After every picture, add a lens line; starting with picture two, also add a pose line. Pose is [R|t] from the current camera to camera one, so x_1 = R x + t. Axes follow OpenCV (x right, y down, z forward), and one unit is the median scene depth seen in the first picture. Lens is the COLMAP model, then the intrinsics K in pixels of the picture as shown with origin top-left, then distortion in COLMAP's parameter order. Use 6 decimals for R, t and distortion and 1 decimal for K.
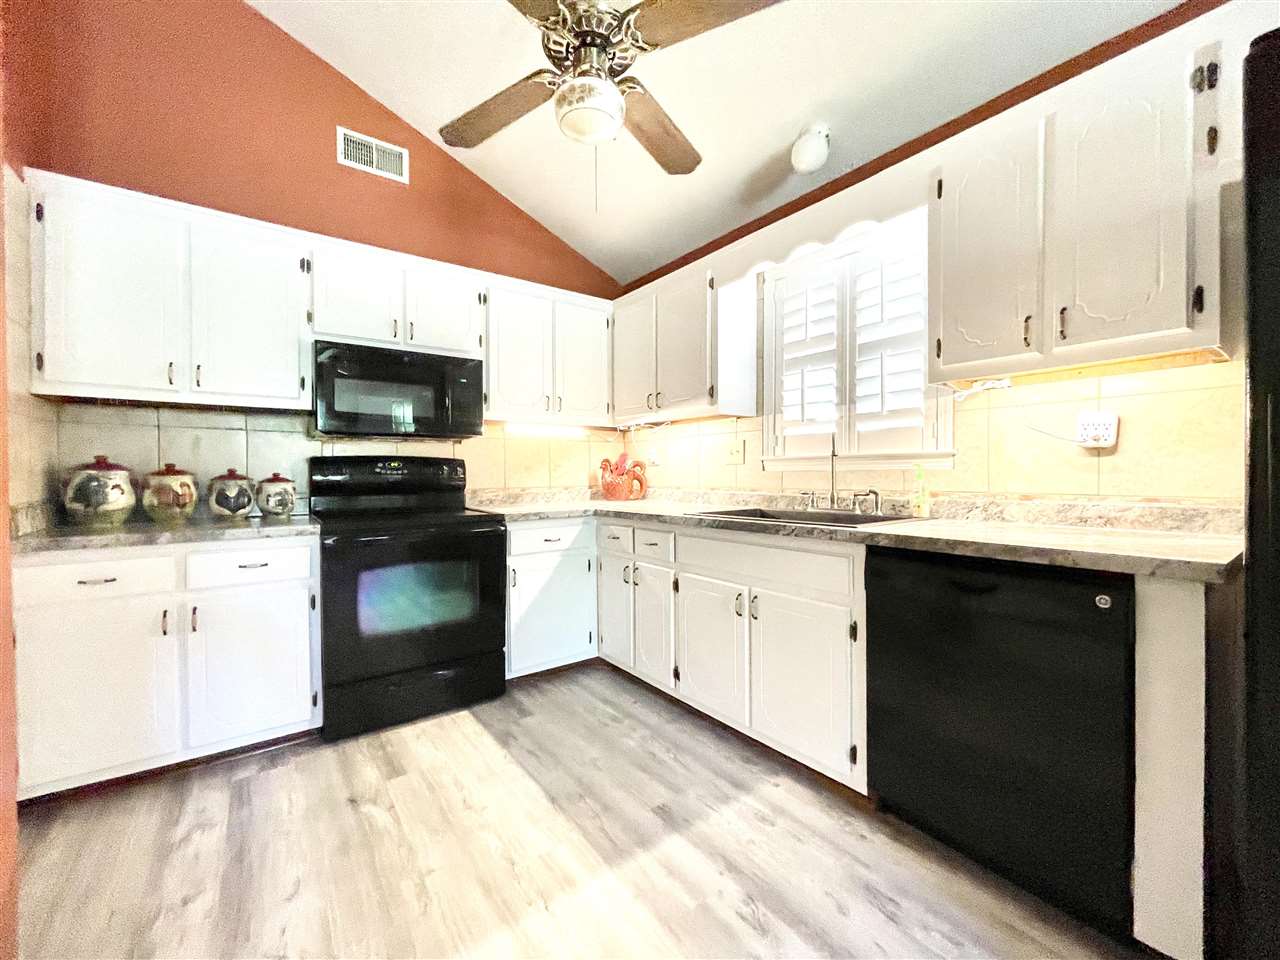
lens RADIAL K [[516.2, 0, 634.9], [0, 516.2, 476.5], [0, 0, 1]] dist [-0.015687, 0.009091]
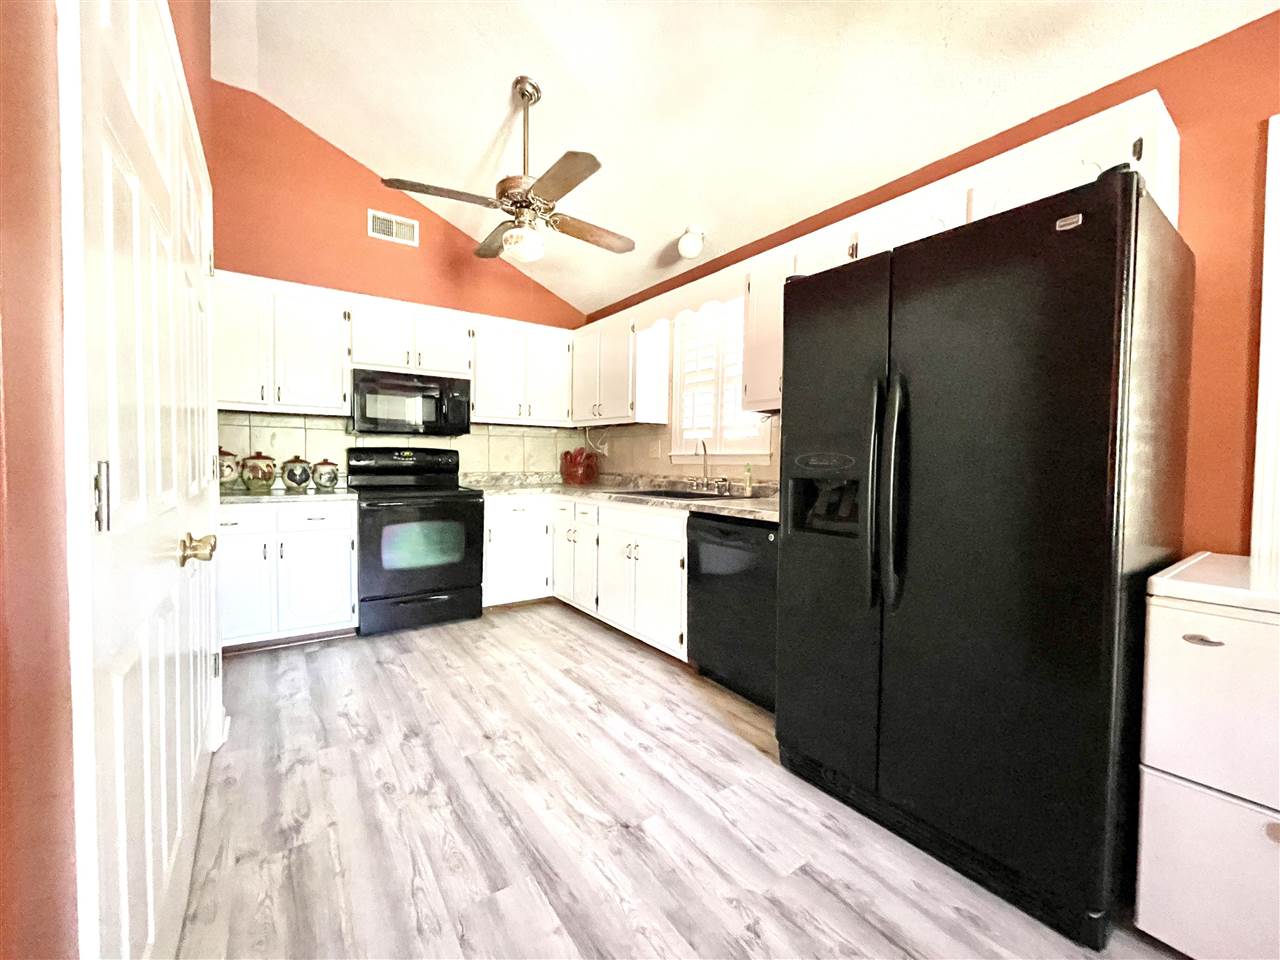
lens RADIAL K [[515.3, 0, 640.0], [0, 515.3, 480.0], [0, 0, 1]] dist [-0.017061, 0.000124]
pose [[0.999665, 0.019987, -0.016453, 0.226959], [-0.019454, 0.999301, 0.031925, -0.010794], [0.017079, -0.031594, 0.999355, -0.459887]]
